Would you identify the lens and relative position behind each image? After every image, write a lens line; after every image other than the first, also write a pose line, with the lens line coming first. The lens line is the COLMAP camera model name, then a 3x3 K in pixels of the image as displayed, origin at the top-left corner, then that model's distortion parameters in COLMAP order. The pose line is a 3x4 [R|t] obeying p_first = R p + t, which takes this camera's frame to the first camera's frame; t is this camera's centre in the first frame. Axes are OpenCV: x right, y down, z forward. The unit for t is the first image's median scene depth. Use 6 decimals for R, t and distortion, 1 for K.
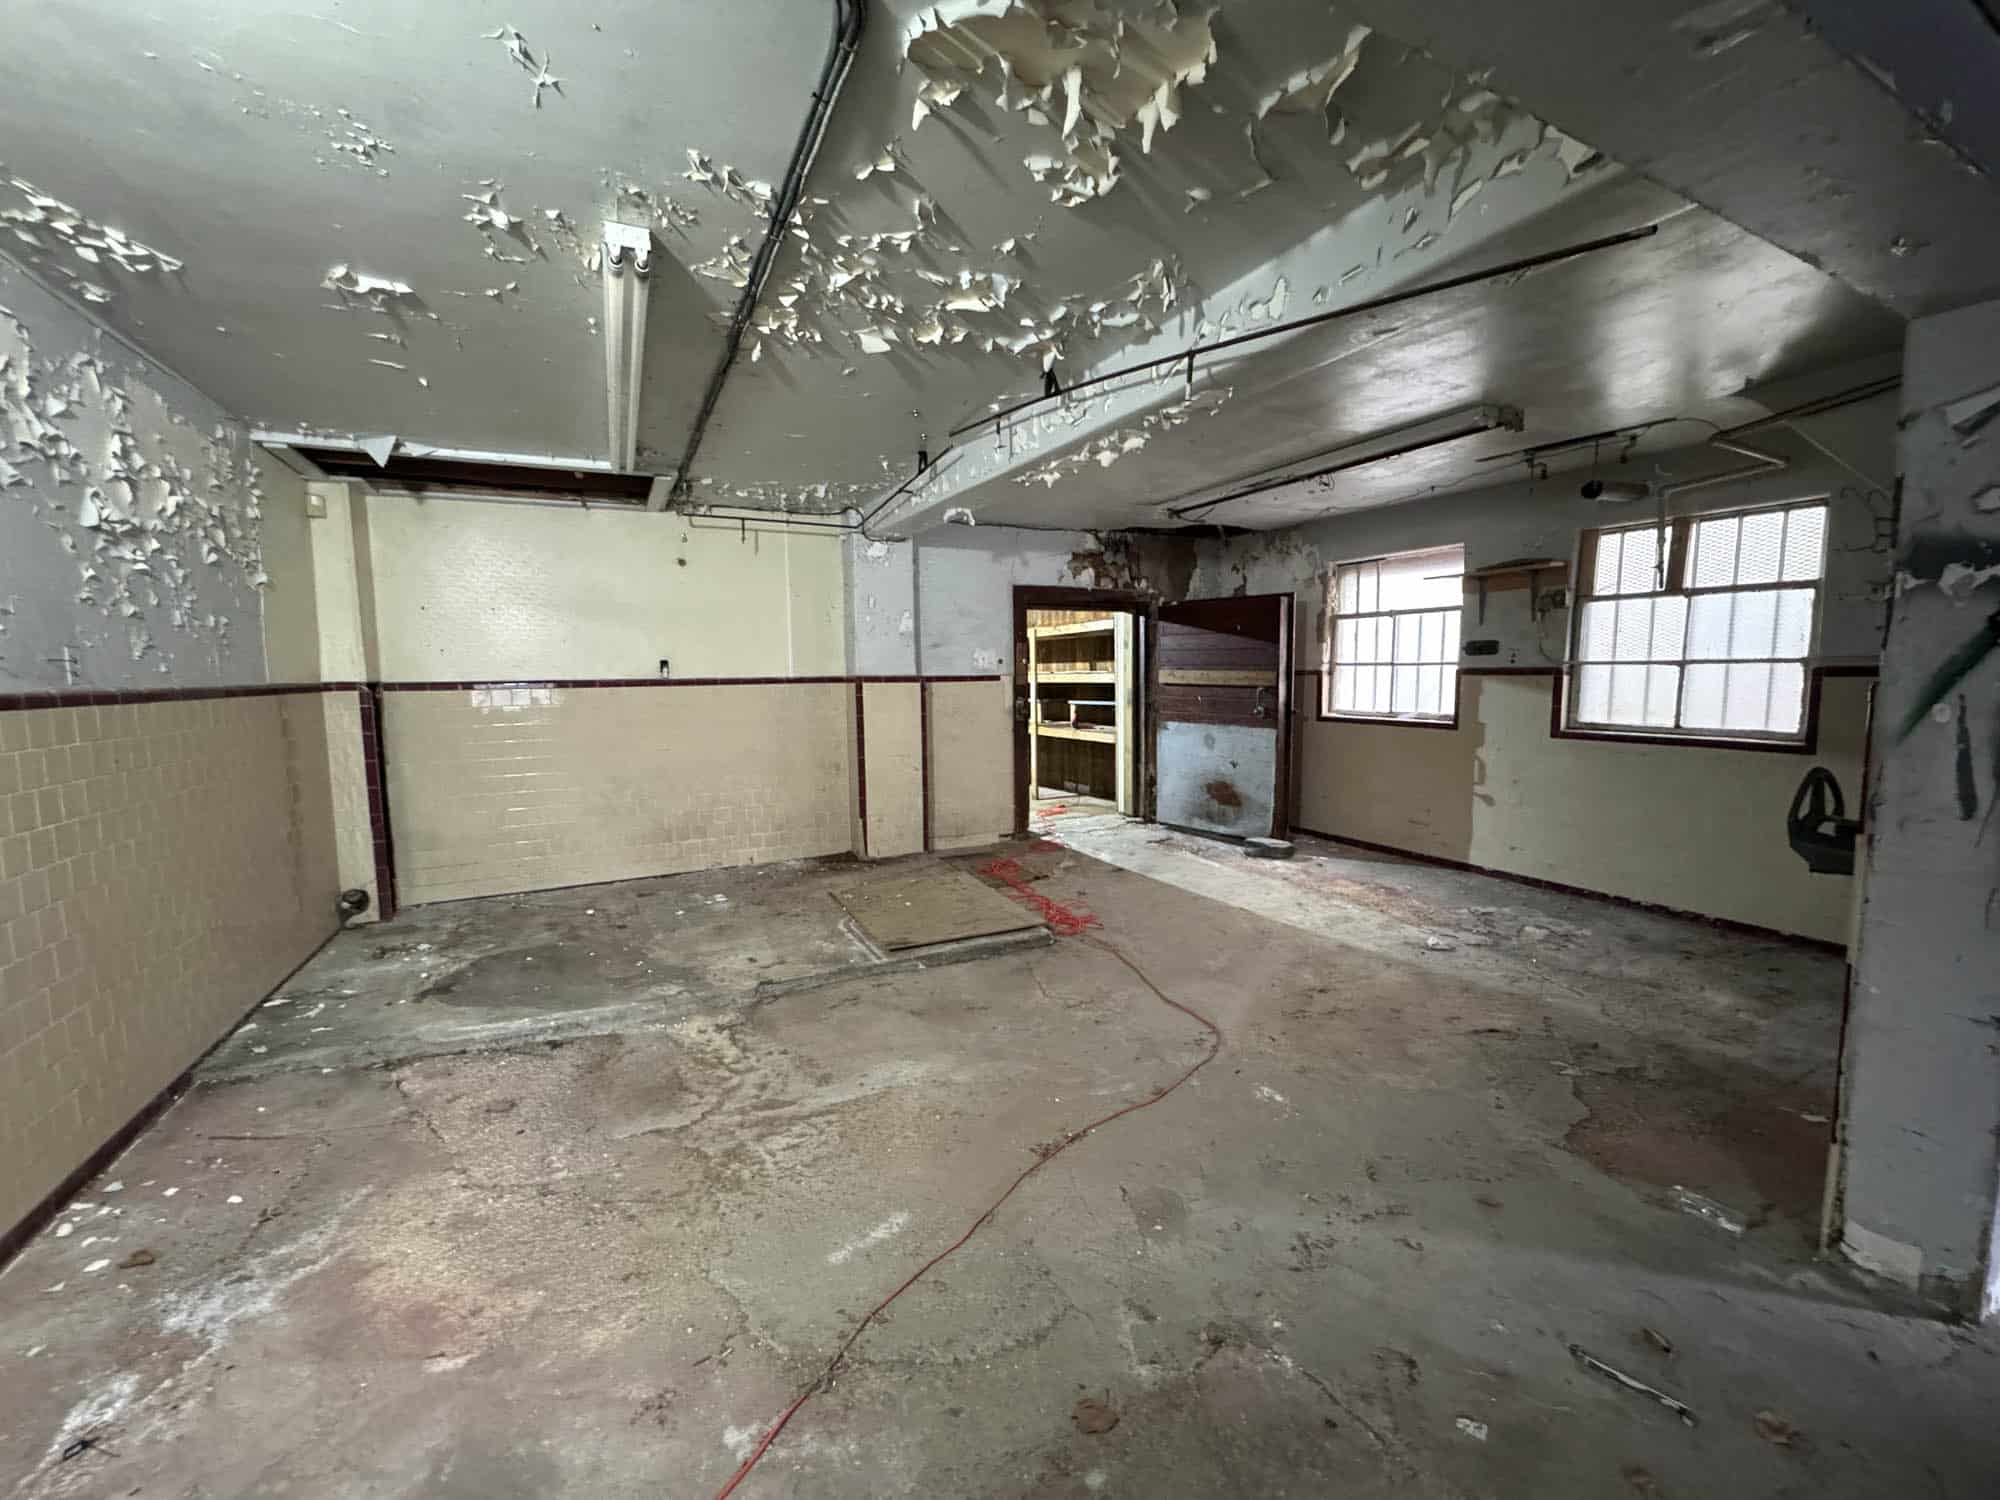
lens RADIAL K [[791.5, 0, 1000.0], [0, 791.5, 750.0], [0, 0, 1]] dist [-0.002743, -0.000024]
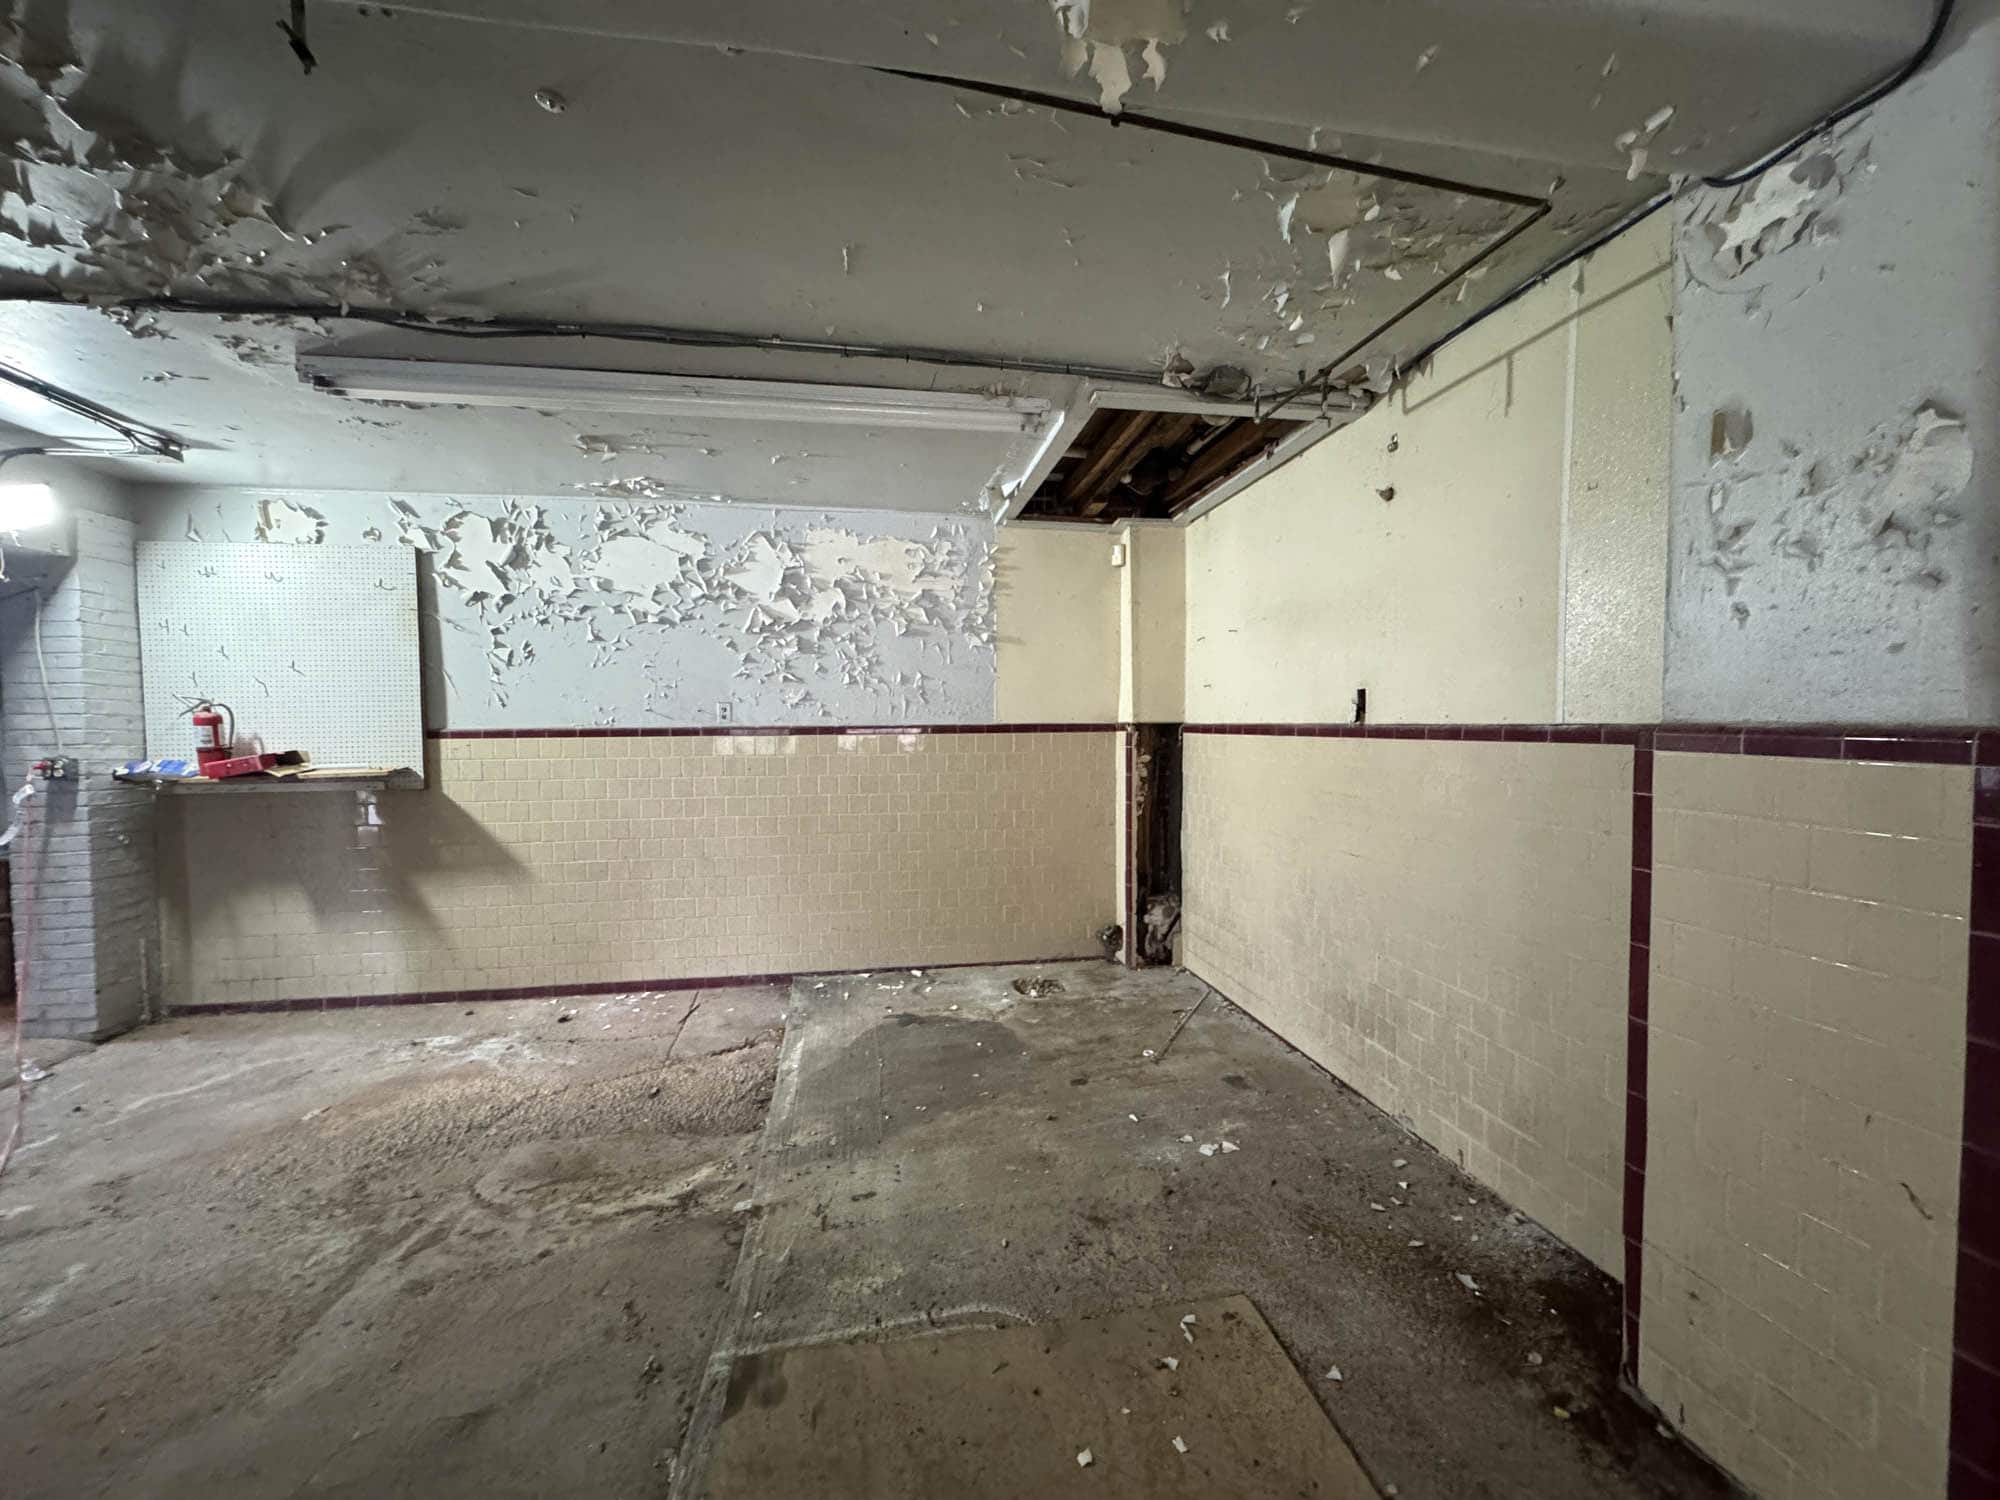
lens RADIAL K [[791.5, 0, 1000.0], [0, 791.5, 750.0], [0, 0, 1]] dist [-0.002743, -0.000024]
pose [[-0.293548, 0.046992, -0.954789, 0.205798], [-0.082541, 0.993815, 0.074290, -0.119892], [0.952374, 0.100617, -0.287853, 1.201414]]
